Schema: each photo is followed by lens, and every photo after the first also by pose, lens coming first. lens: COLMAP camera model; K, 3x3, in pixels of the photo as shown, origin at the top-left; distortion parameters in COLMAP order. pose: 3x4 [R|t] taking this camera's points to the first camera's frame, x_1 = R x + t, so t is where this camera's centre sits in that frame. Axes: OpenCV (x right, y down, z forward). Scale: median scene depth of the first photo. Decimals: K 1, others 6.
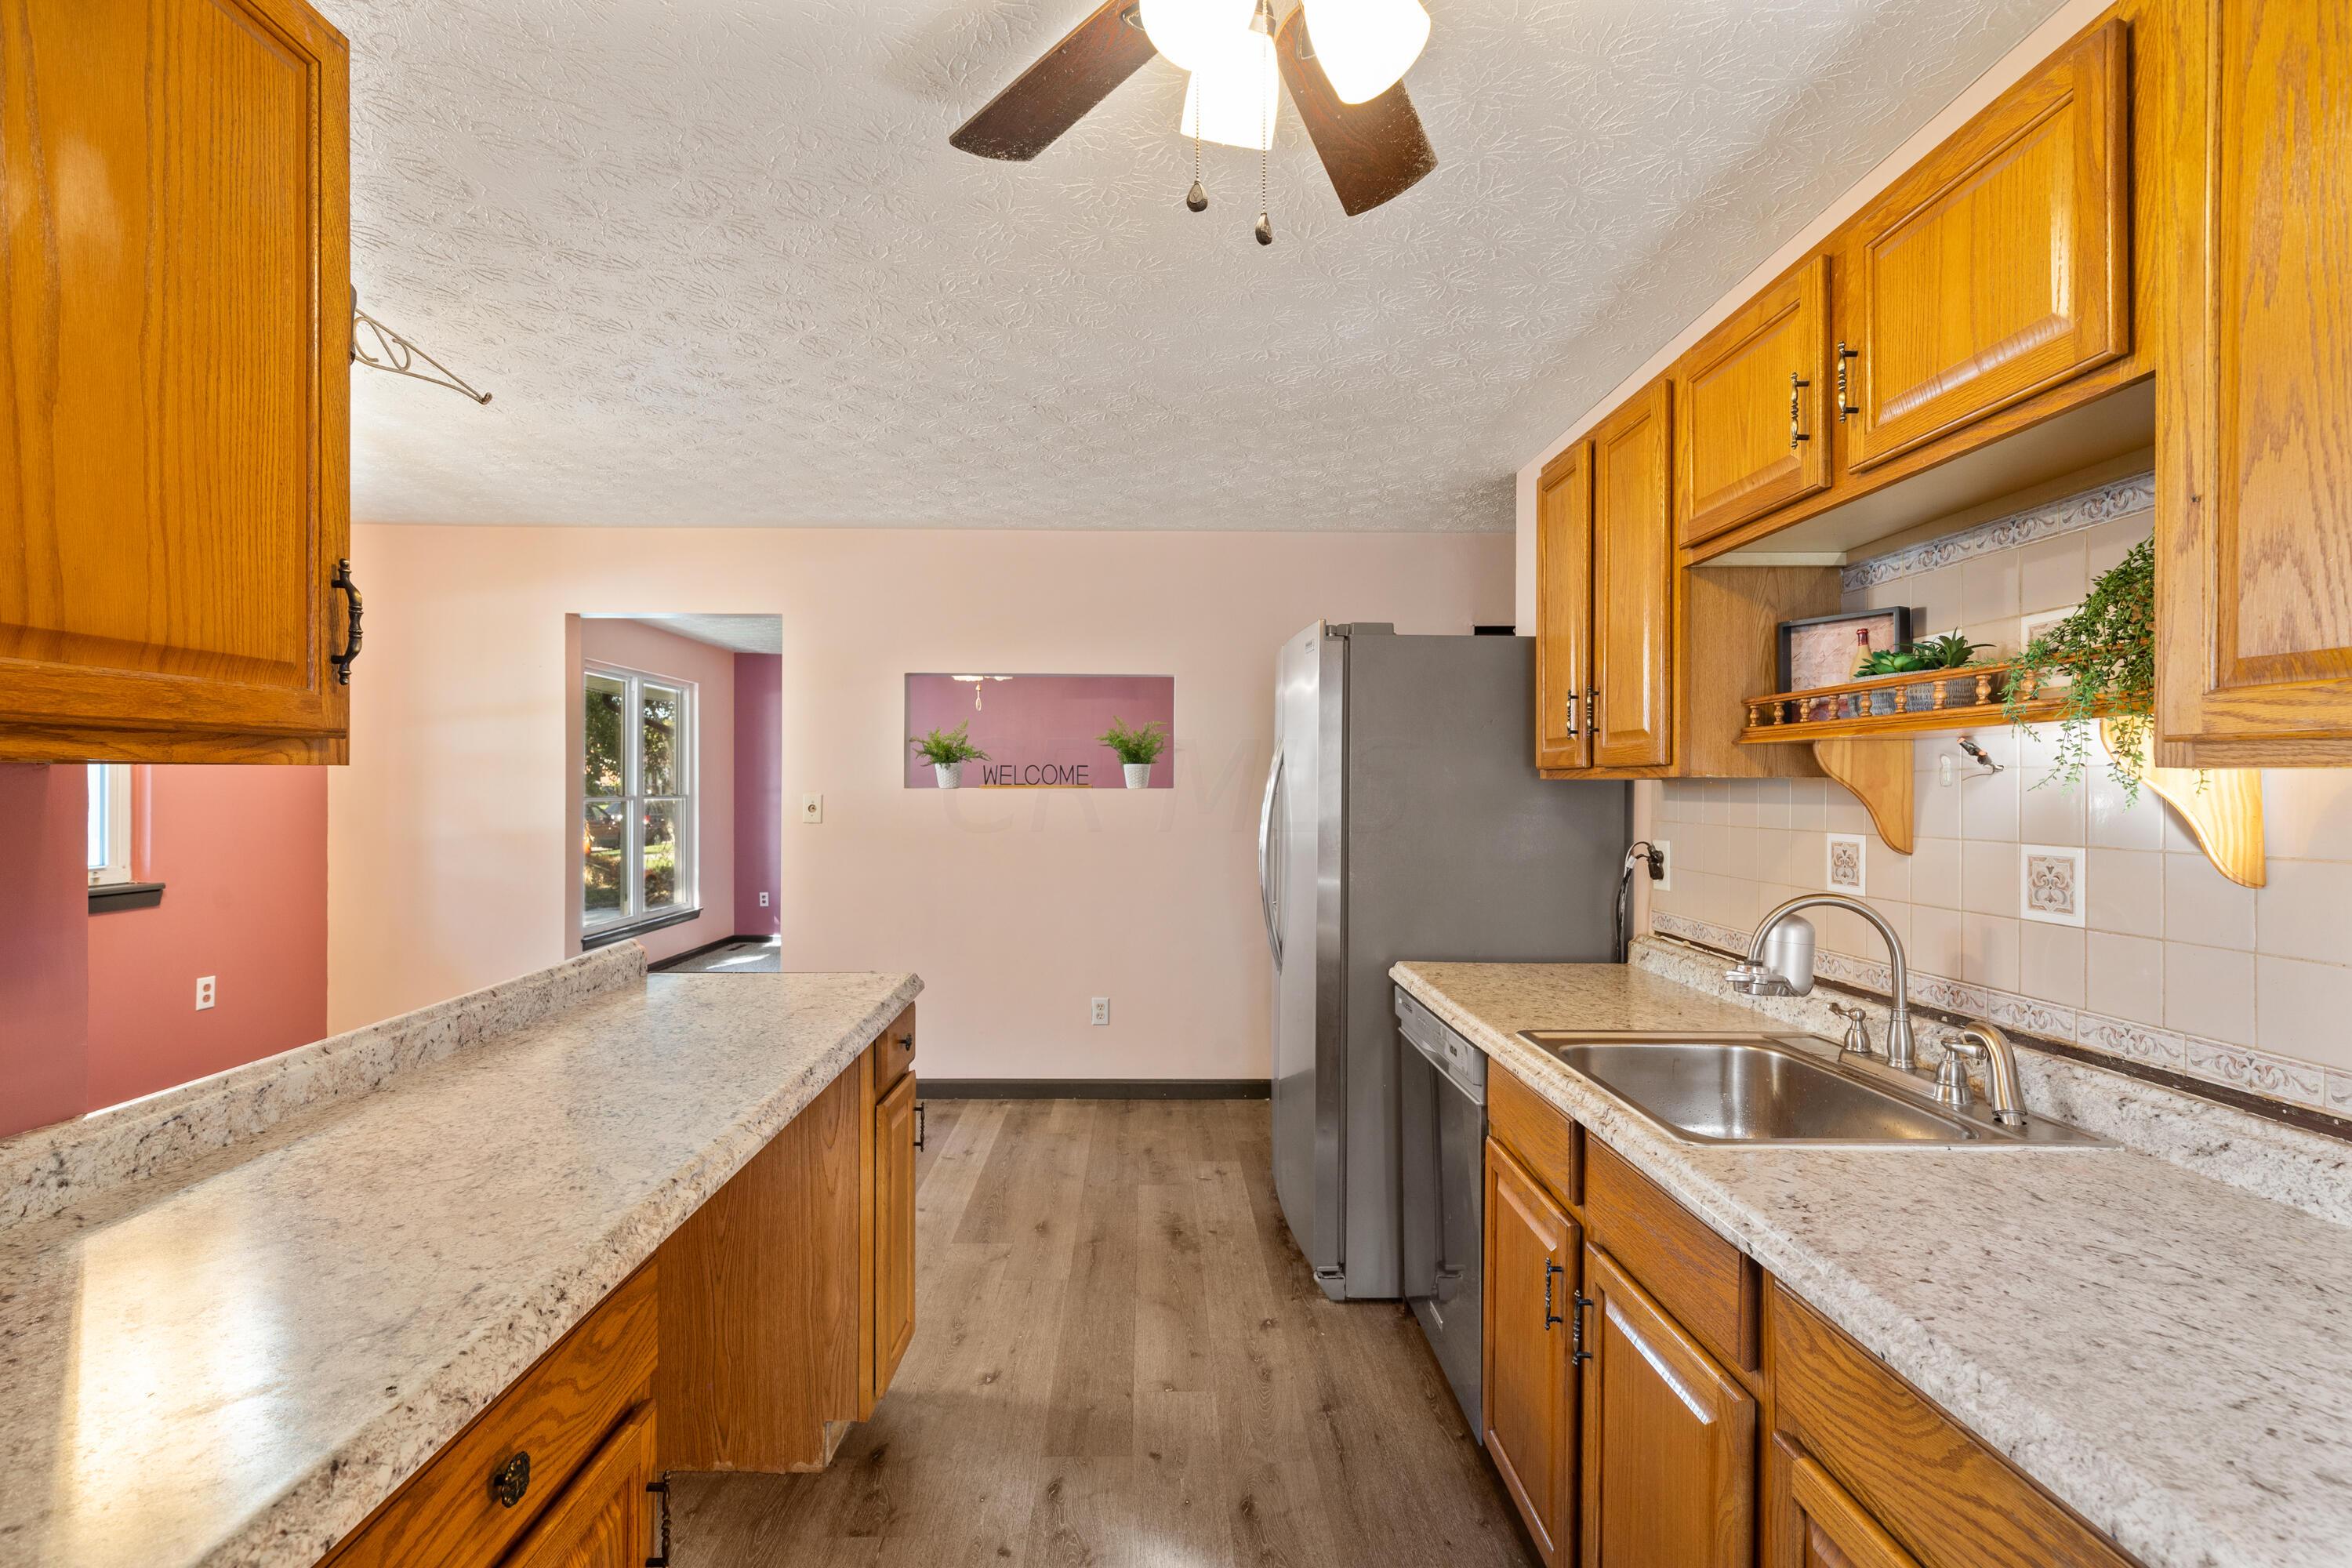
lens RADIAL K [[1065.8, 0, 1169.8], [0, 1065.8, 783.3], [0, 0, 1]] dist [0.000129, -0.000512]
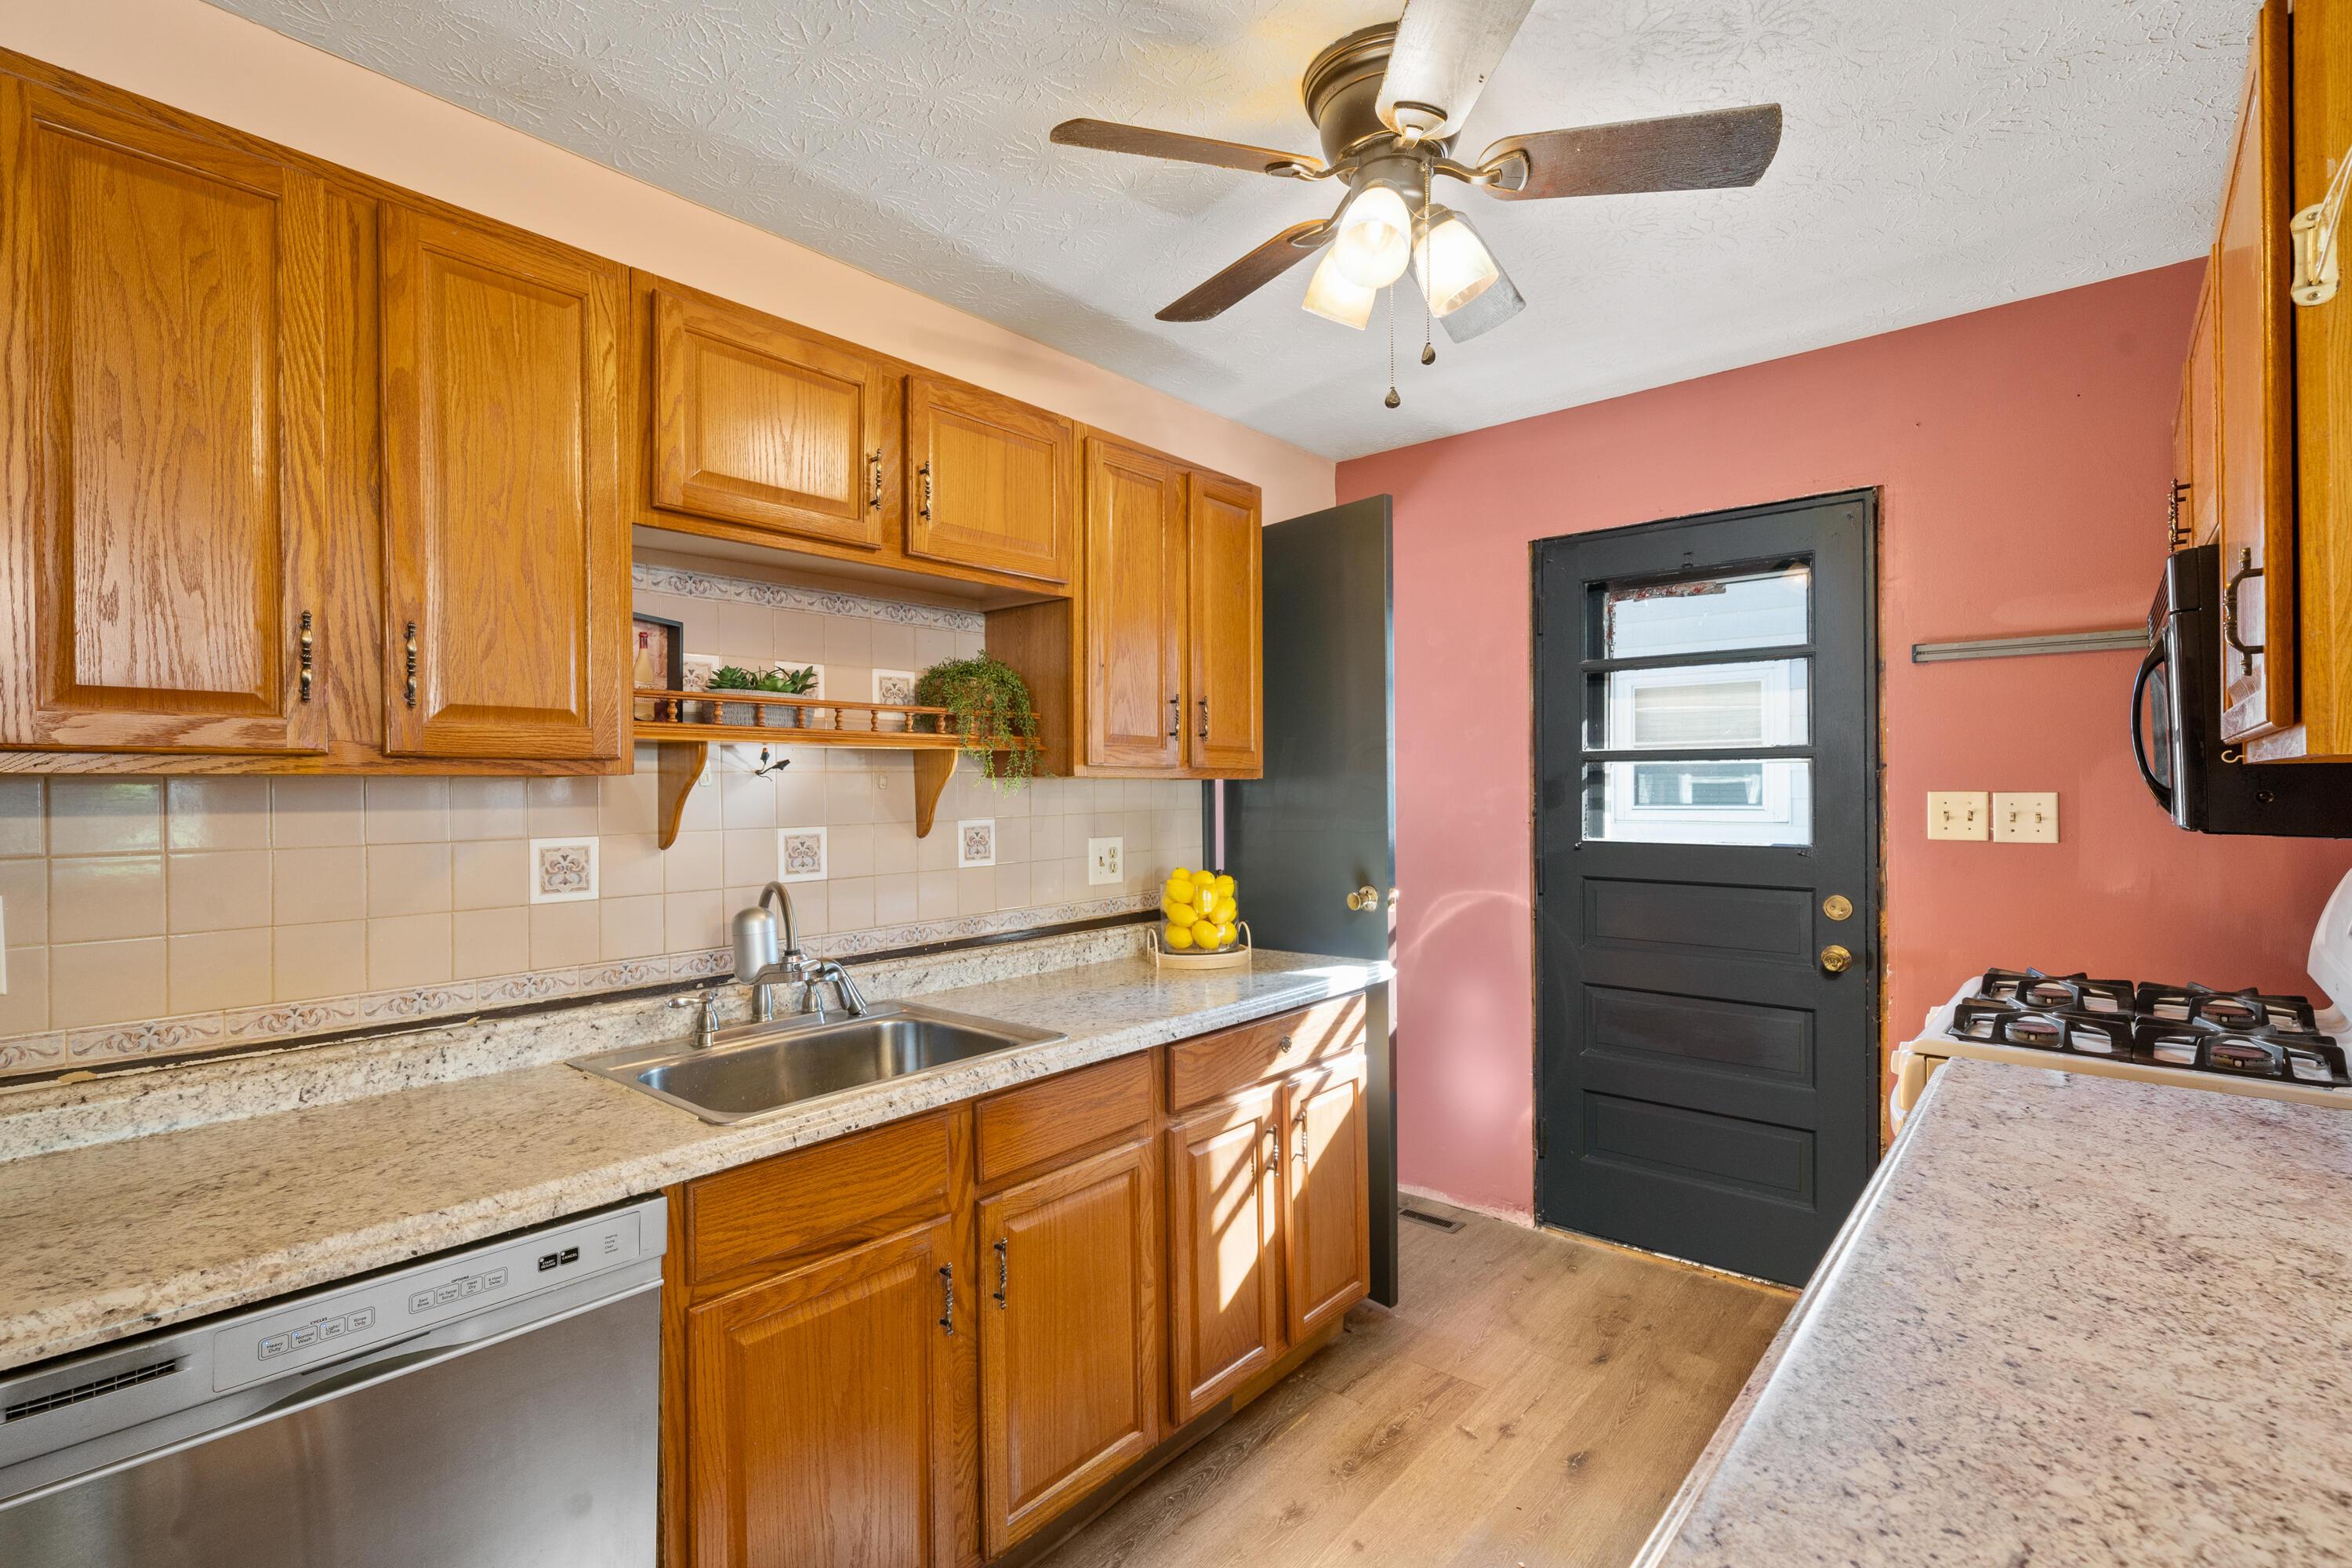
lens RADIAL K [[1065.8, 0, 1162.9], [0, 1065.8, 786.3], [0, 0, 1]] dist [0.000129, -0.000512]
pose [[-0.737753, 0.004161, 0.675057, -0.327618], [0.003748, 0.999991, -0.002068, 0.005143], [-0.675060, 0.001004, -0.737762, 1.137444]]
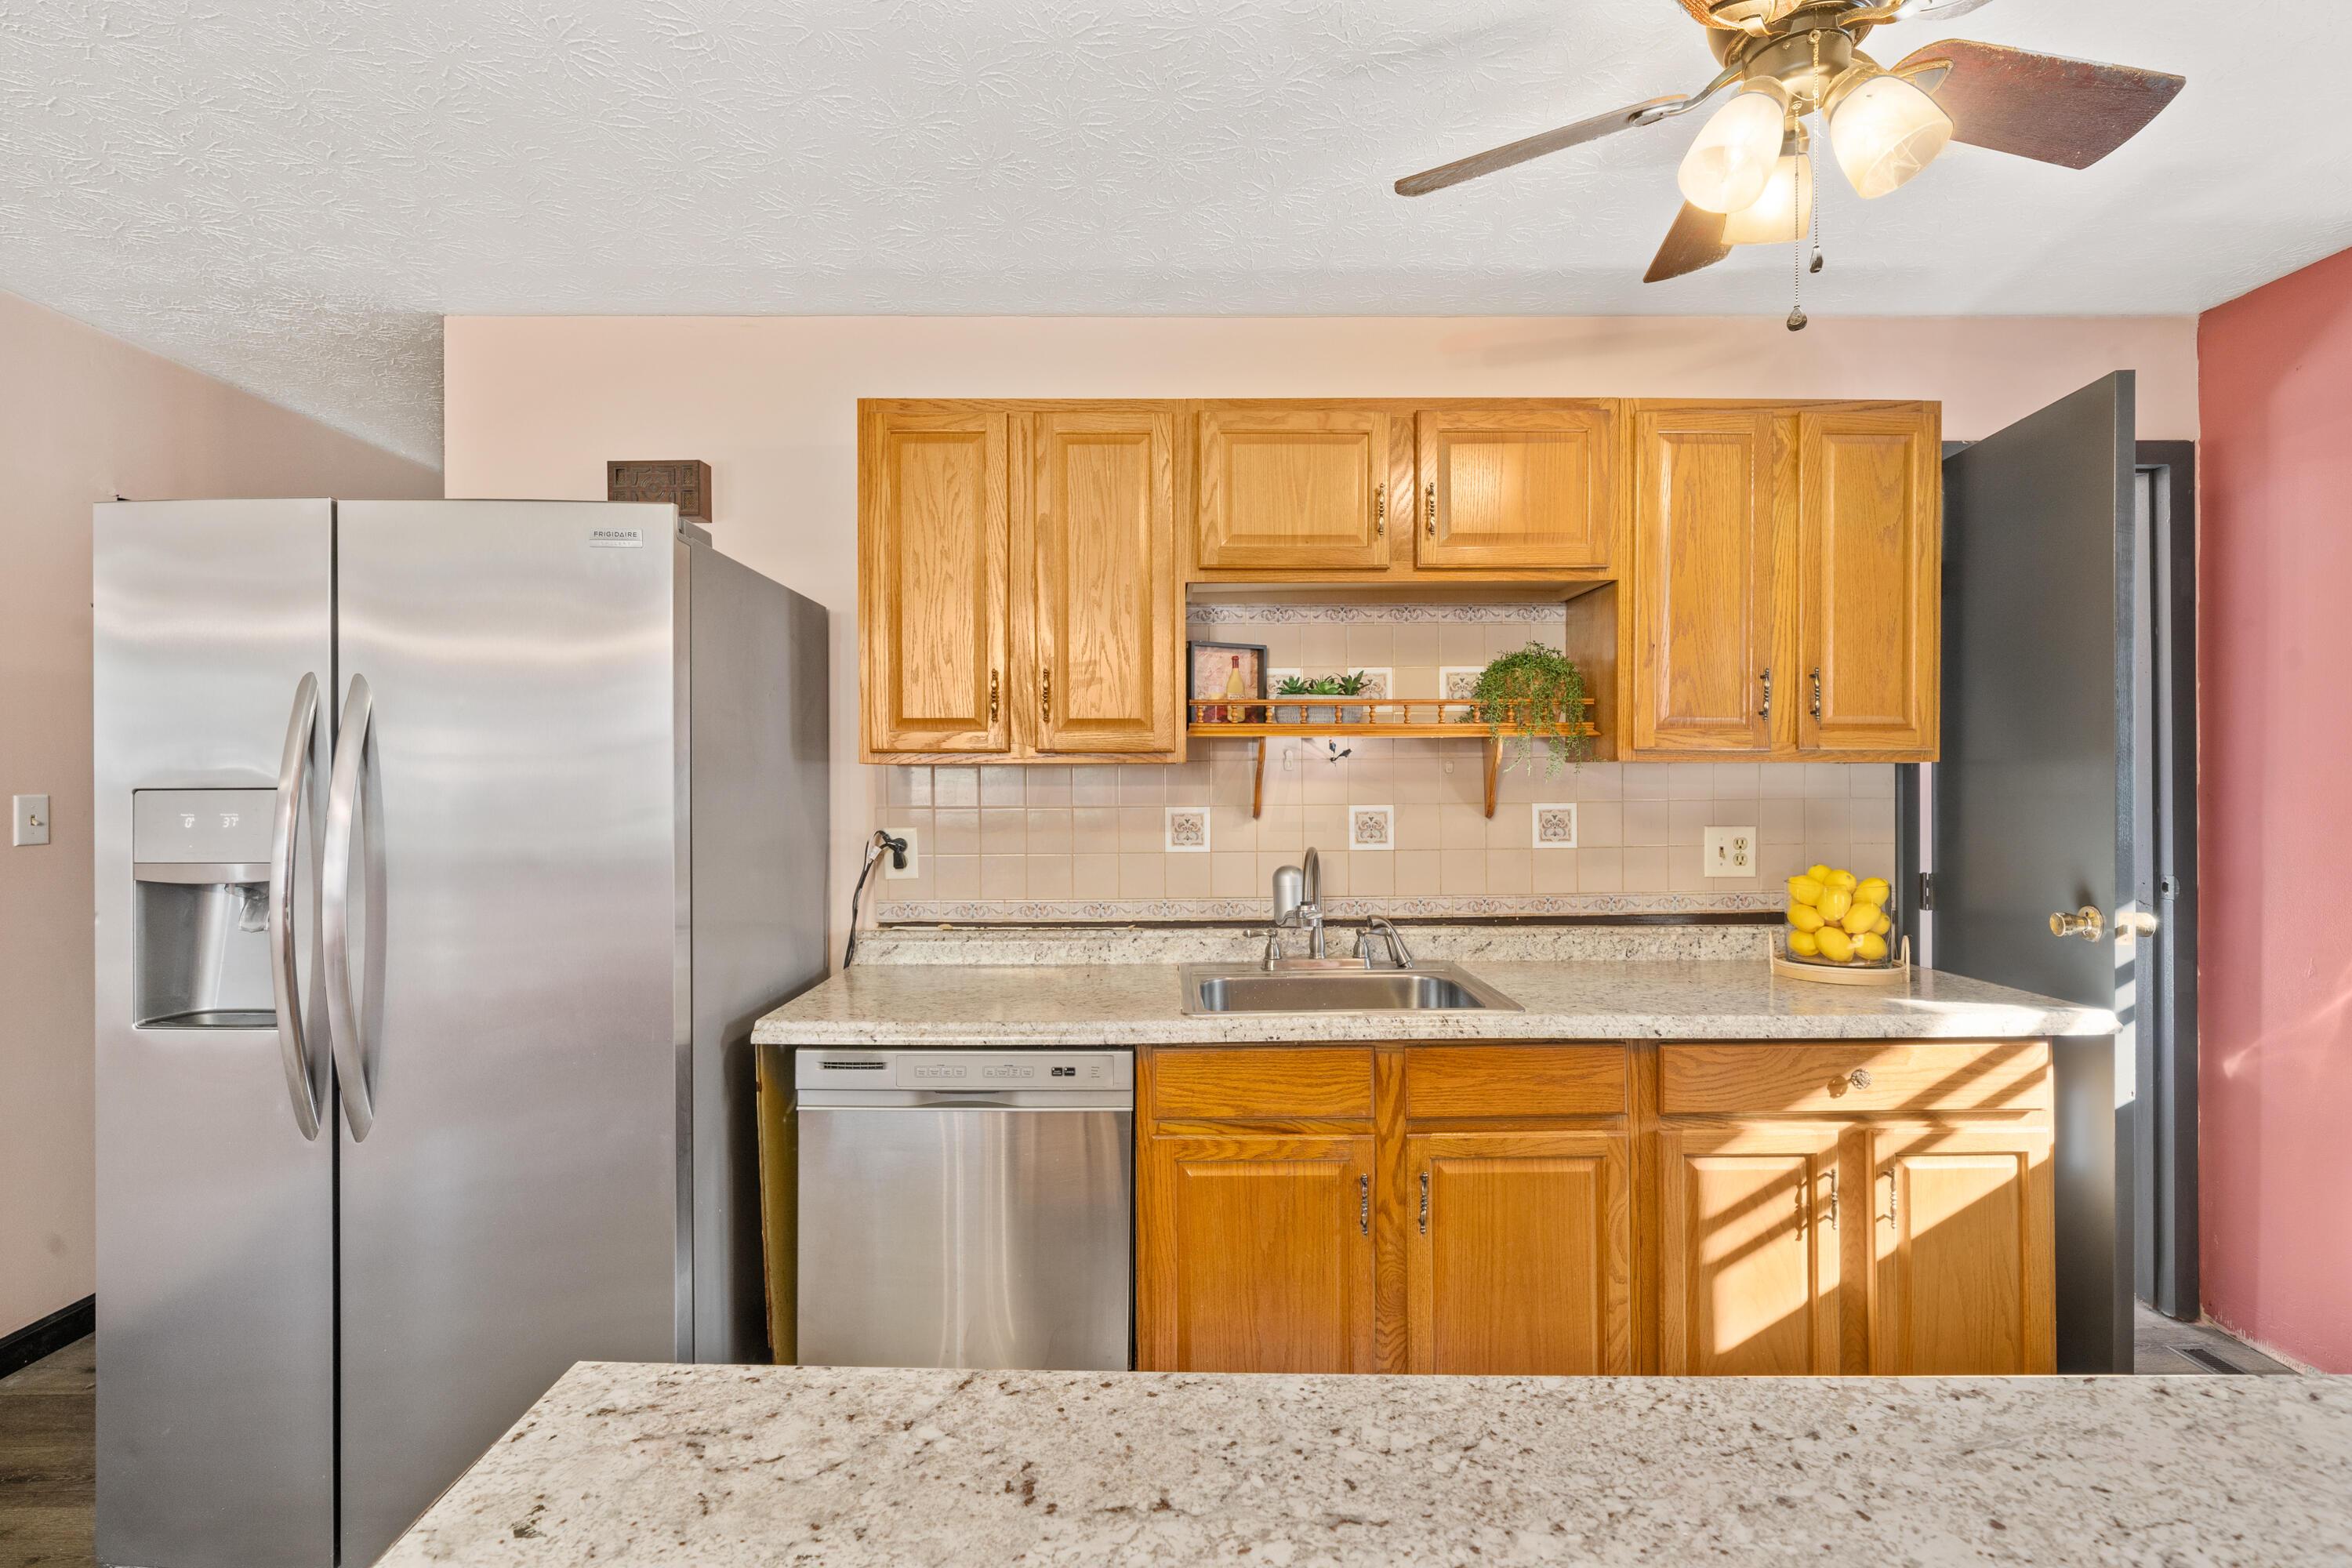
lens RADIAL K [[1065.8, 0, 1175.2], [0, 1065.8, 778.6], [0, 0, 1]] dist [0.000129, -0.000512]
pose [[0.007700, -0.009012, 0.999930, -0.582118], [0.000466, 0.999959, 0.009009, 0.000287], [-0.999970, 0.000396, 0.007704, 0.855397]]
